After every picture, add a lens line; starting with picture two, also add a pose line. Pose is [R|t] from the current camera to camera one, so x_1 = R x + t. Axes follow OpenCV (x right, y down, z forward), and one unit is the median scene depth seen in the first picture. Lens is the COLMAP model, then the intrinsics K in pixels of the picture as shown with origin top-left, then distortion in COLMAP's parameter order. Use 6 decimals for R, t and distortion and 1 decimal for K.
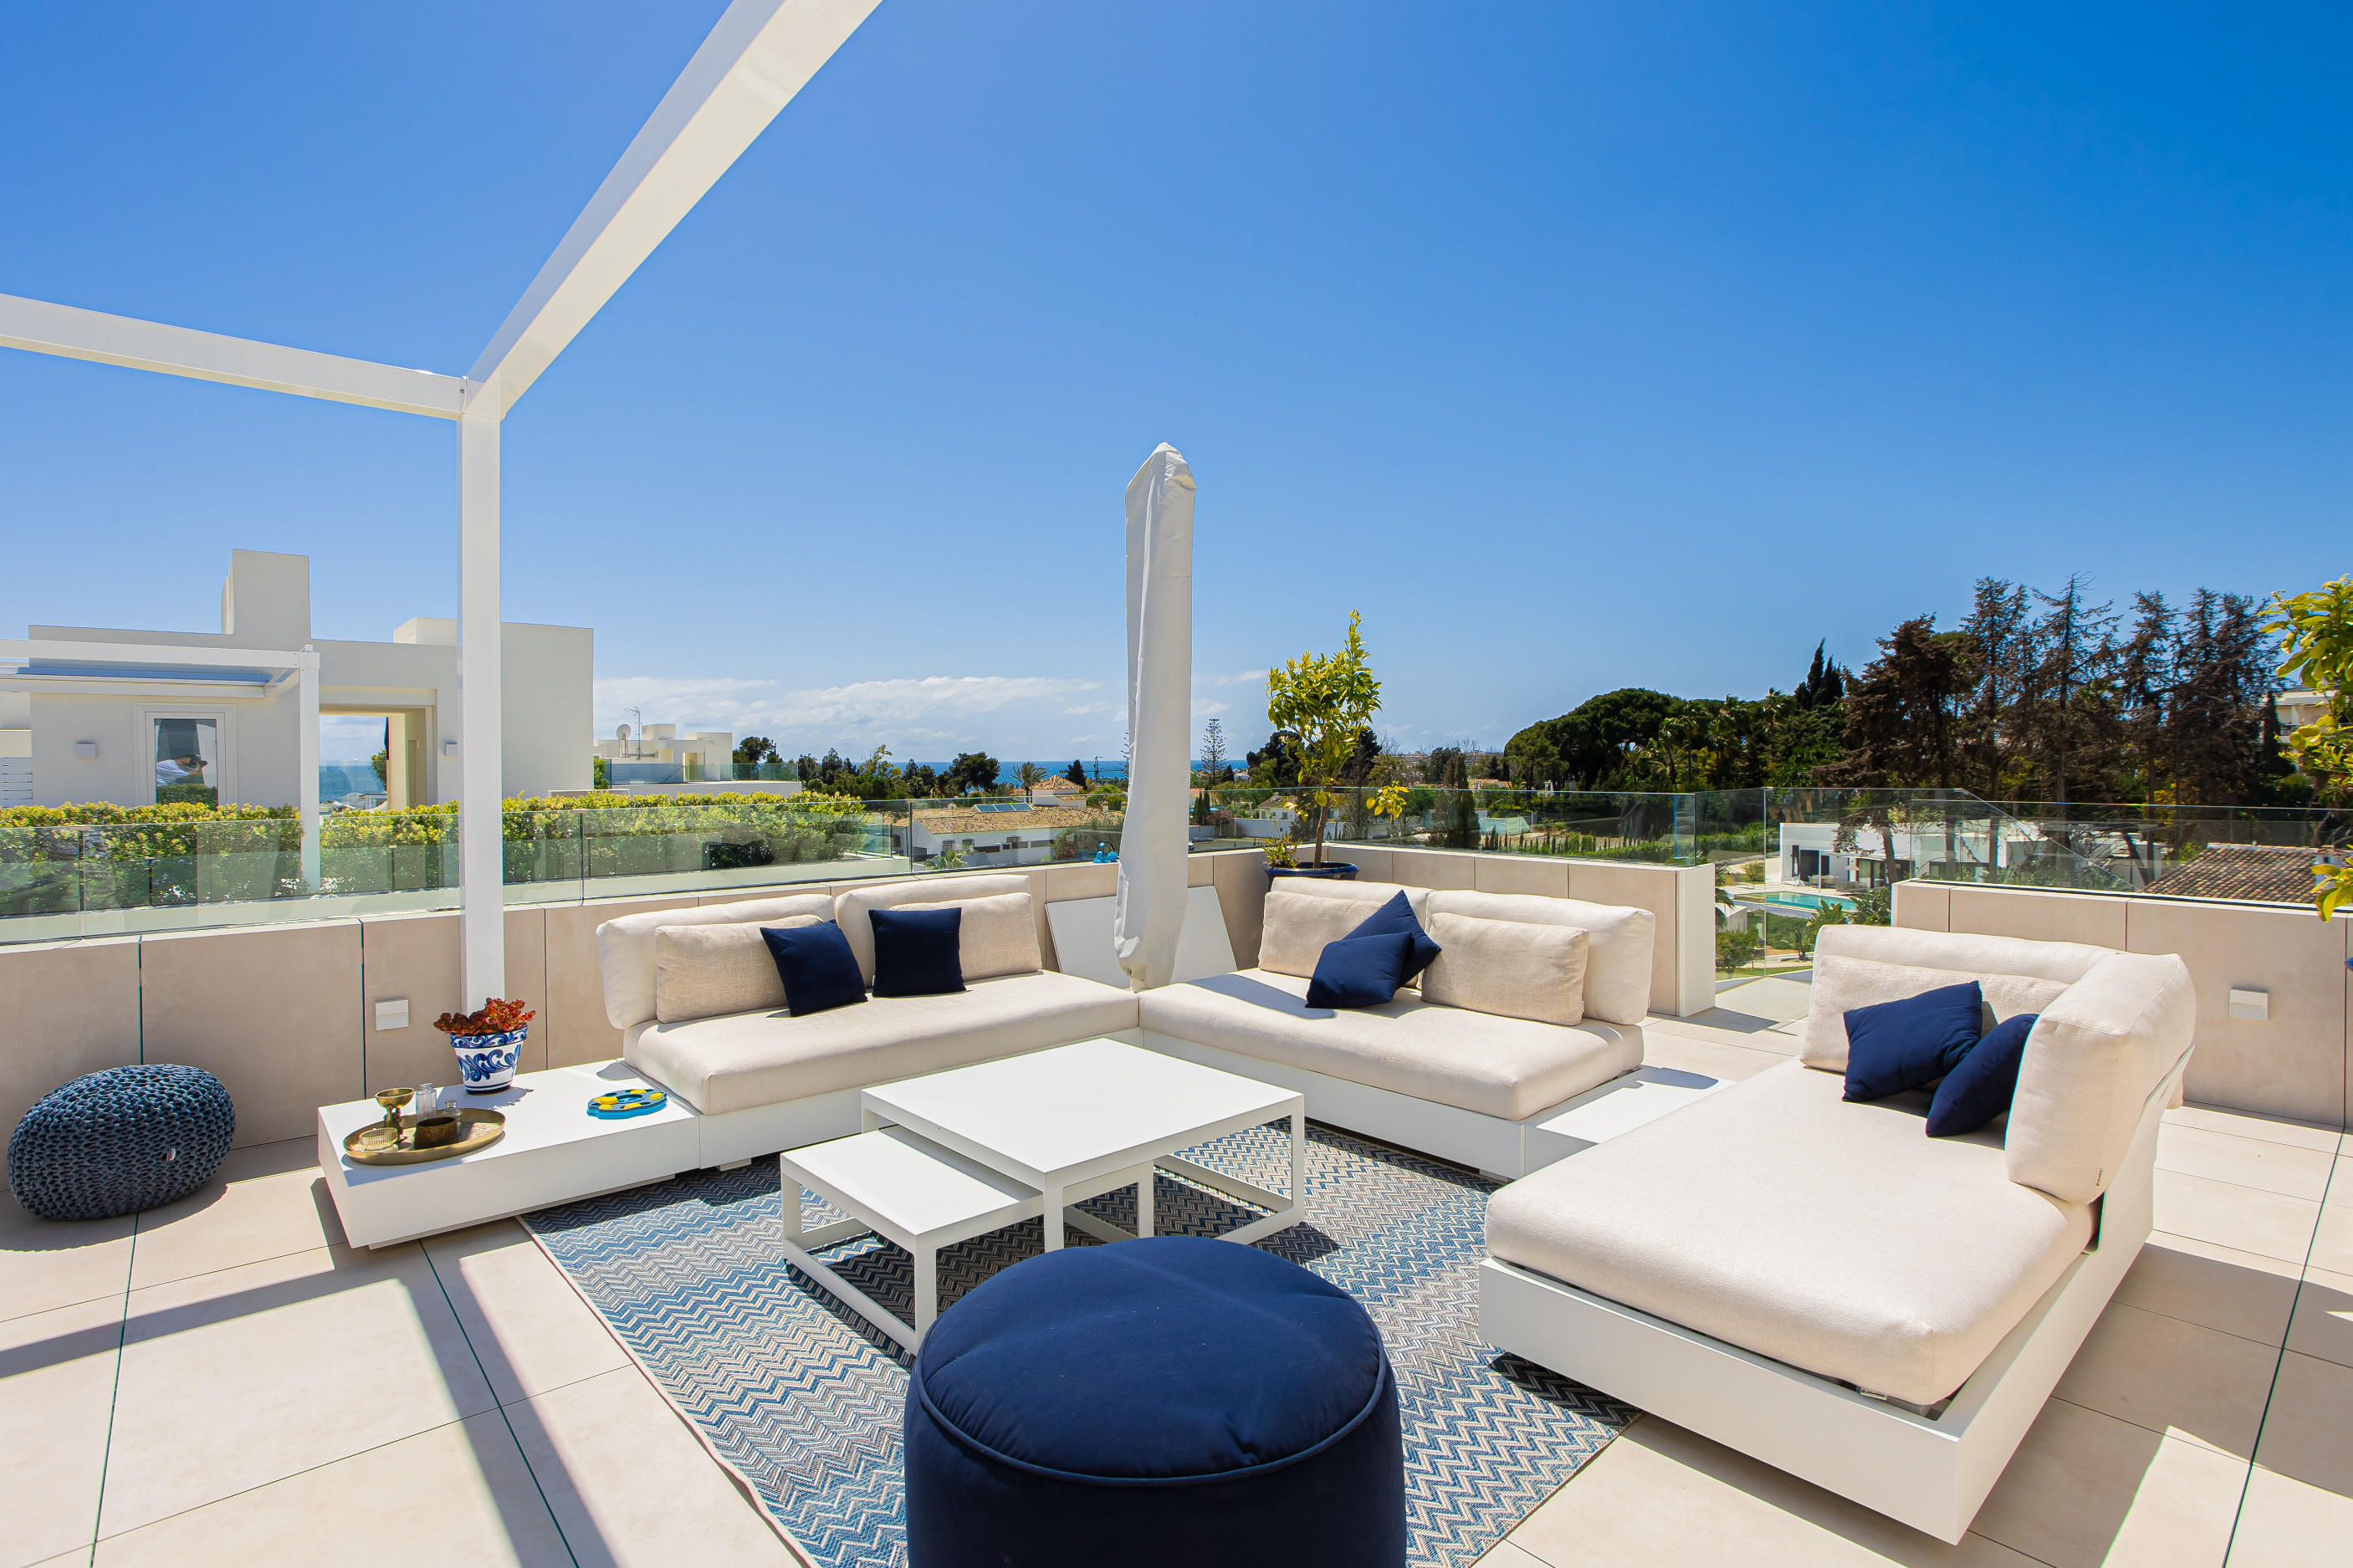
lens RADIAL K [[1162.0, 0, 1176.5], [0, 1162.0, 784.0], [0, 0, 1]] dist [-0.061289, 0.034544]
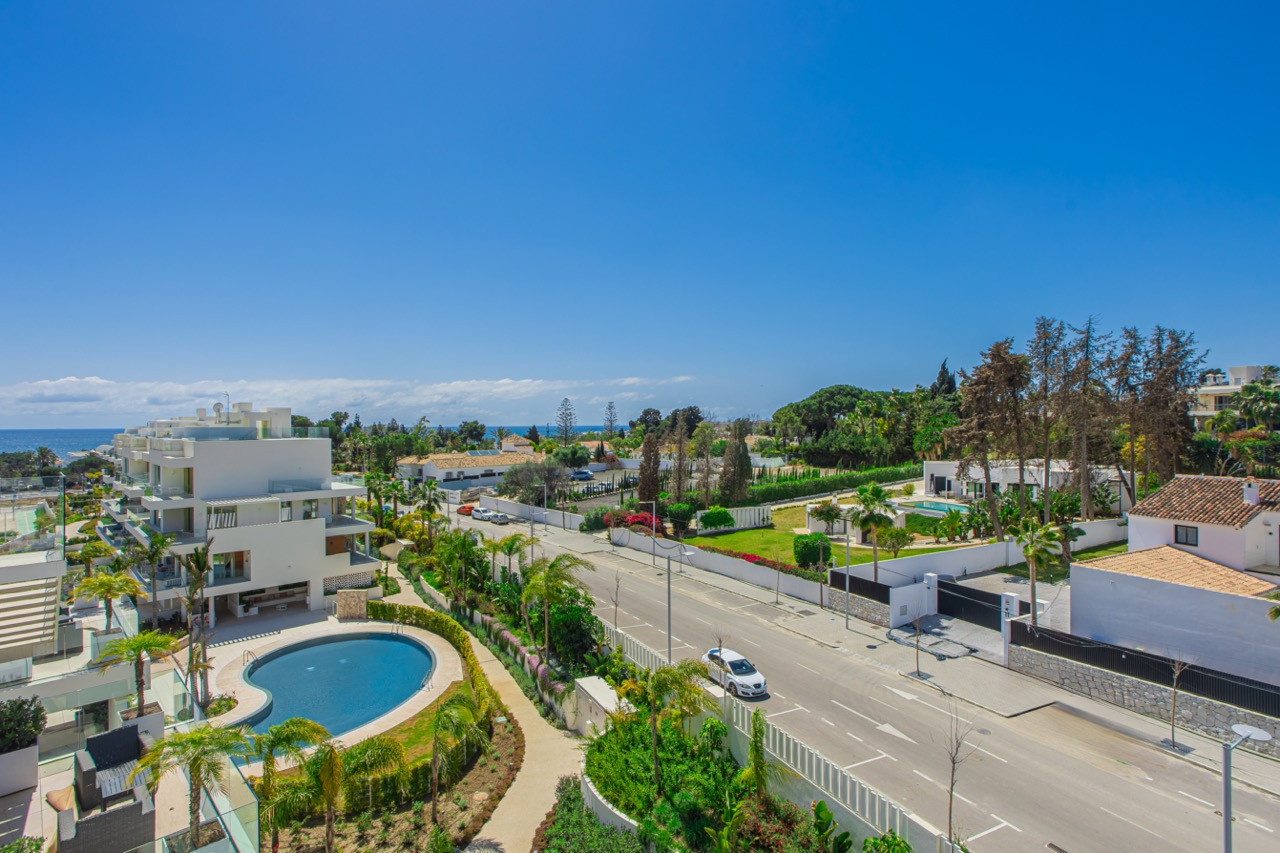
lens RADIAL K [[632.2, 0, 640.0], [0, 632.2, 426.5], [0, 0, 1]] dist [-0.061289, 0.034544]
pose [[0.998141, -0.000487, 0.060938, 0.052121], [0.001614, 0.999829, -0.018449, -0.001929], [-0.060919, 0.018513, 0.997971, 0.103572]]
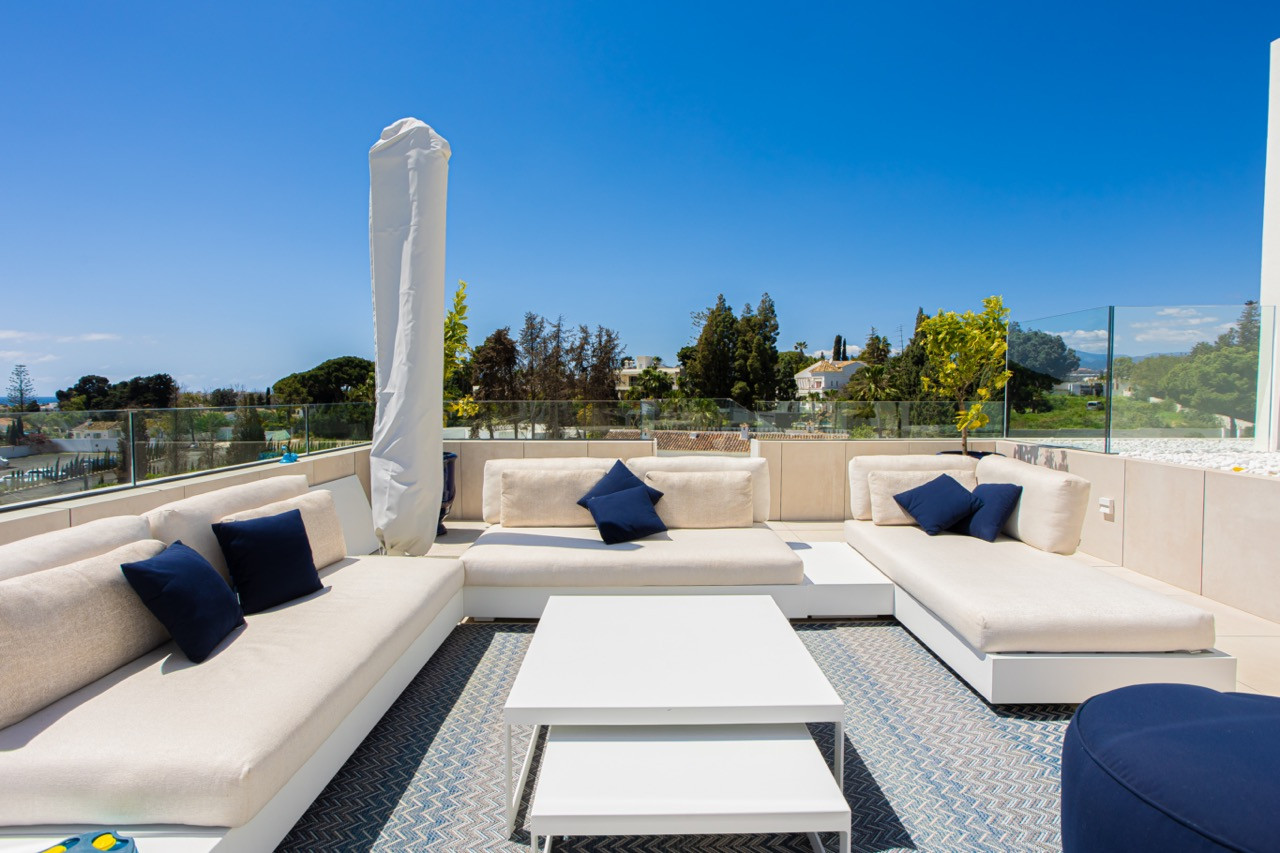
lens RADIAL K [[621.3, 0, 640.0], [0, 621.3, 426.5], [0, 0, 1]] dist [-0.013143, 0.000977]
pose [[0.674800, -0.034717, 0.737184, -0.026946], [0.014765, 0.999328, 0.033546, 0.001414], [-0.737853, -0.011752, 0.674859, 0.029068]]
